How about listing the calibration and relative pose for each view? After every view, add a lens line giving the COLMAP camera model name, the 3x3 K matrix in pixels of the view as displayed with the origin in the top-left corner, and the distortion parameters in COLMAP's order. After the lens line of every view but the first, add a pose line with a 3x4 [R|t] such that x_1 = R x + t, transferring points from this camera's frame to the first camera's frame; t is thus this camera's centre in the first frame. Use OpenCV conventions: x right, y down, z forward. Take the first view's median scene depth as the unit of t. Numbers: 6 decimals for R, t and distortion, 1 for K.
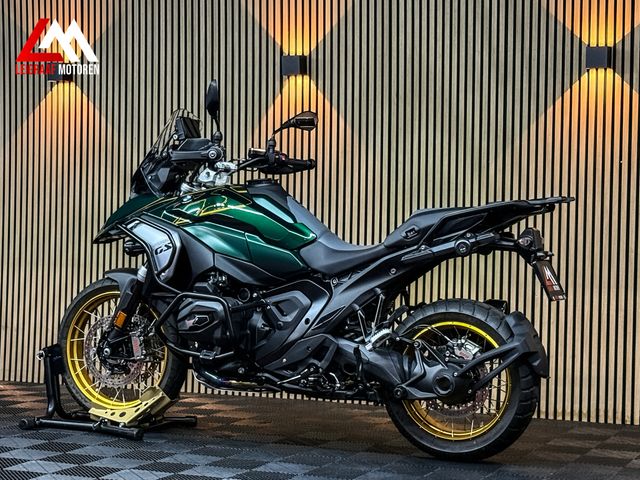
lens RADIAL K [[1374.5, 0, 316.4], [0, 1374.5, 241.9], [0, 0, 1]] dist [0.143270, 0.057696]
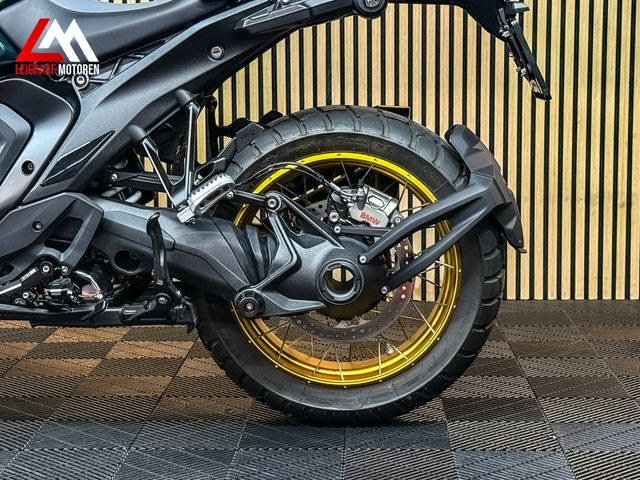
lens RADIAL K [[1374.5, 0, 316.4], [0, 1374.5, 241.9], [0, 0, 1]] dist [0.143270, 0.057696]
pose [[0.934855, -0.074551, 0.347113, -0.074784], [0.031344, 0.991217, 0.128474, 0.023763], [-0.353643, -0.109224, 0.928982, 0.492454]]
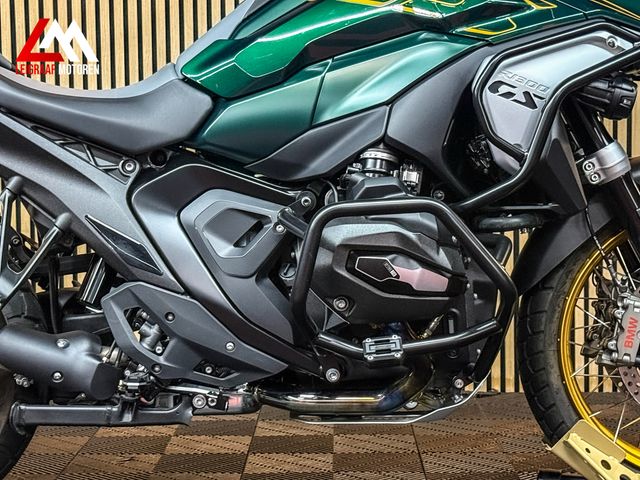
lens RADIAL K [[1409.8, 0, 321.3], [0, 1409.8, 239.7], [0, 0, 1]] dist [0.174967, -0.166653]
pose [[0.925119, -0.052608, 0.376014, -0.174615], [0.029608, 0.997334, 0.066691, 0.019502], [-0.378521, -0.050564, 0.924211, 0.534781]]
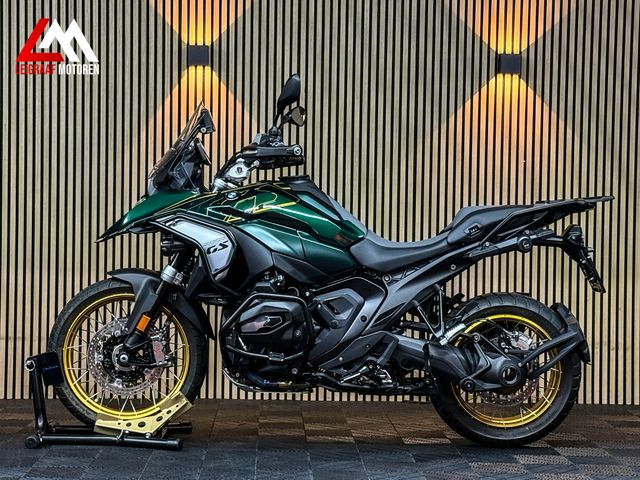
lens RADIAL K [[1374.5, 0, 316.4], [0, 1374.5, 241.9], [0, 0, 1]] dist [0.143270, 0.057696]
pose [[0.907398, -0.009951, 0.420154, -0.427915], [0.005483, 0.999915, 0.011839, -0.009583], [-0.420236, -0.008439, 0.907376, 0.100781]]
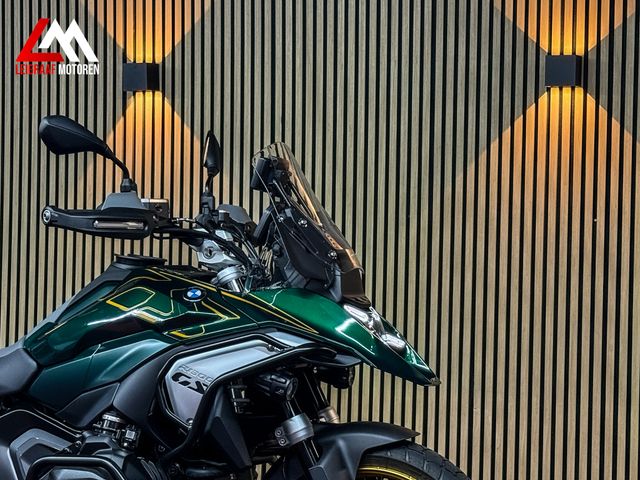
lens RADIAL K [[1409.8, 0, 321.3], [0, 1409.8, 239.7], [0, 0, 1]] dist [0.174967, -0.166653]
pose [[0.999400, 0.004508, 0.034333, 0.064135], [-0.004153, 0.999937, -0.010381, -0.044853], [-0.034377, 0.010232, 0.999357, 0.323968]]
